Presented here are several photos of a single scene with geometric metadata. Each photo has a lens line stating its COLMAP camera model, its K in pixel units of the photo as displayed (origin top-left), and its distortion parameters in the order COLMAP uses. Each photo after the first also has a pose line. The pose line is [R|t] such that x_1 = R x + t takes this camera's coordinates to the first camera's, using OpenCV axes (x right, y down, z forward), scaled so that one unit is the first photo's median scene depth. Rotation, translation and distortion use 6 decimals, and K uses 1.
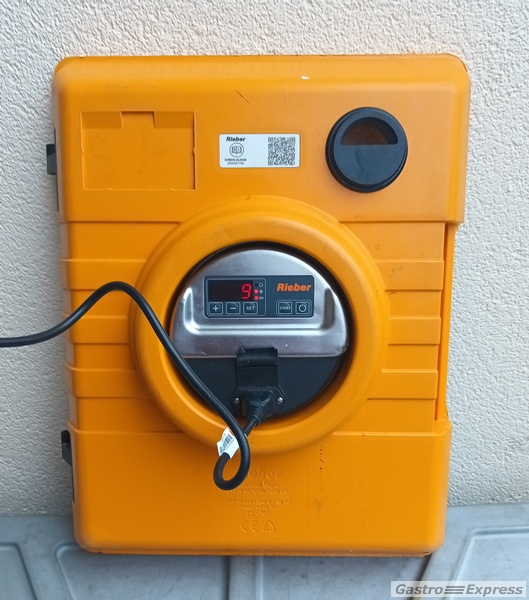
lens RADIAL K [[540.3, 0, 231.4], [0, 540.3, 301.8], [0, 0, 1]] dist [0.002319, -0.004522]
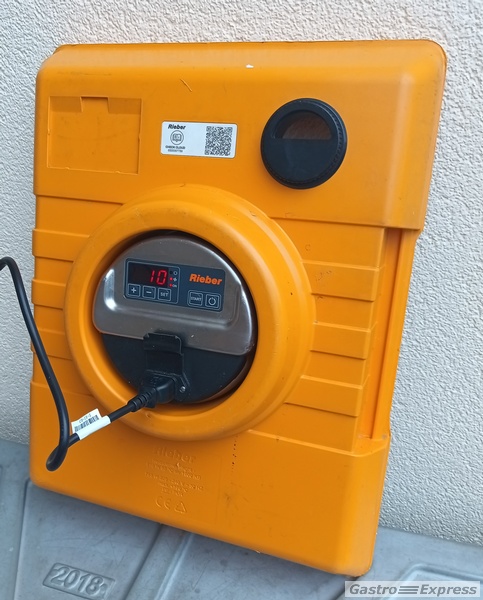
lens RADIAL K [[499.7, 0, 221.2], [0, 499.7, 272.1], [0, 0, 1]] dist [0.002001, -0.001331]
pose [[0.955095, 0.118273, -0.271671, 0.345700], [-0.113653, 0.992981, 0.032734, -0.065167], [0.273636, -0.000388, 0.961833, 0.111270]]
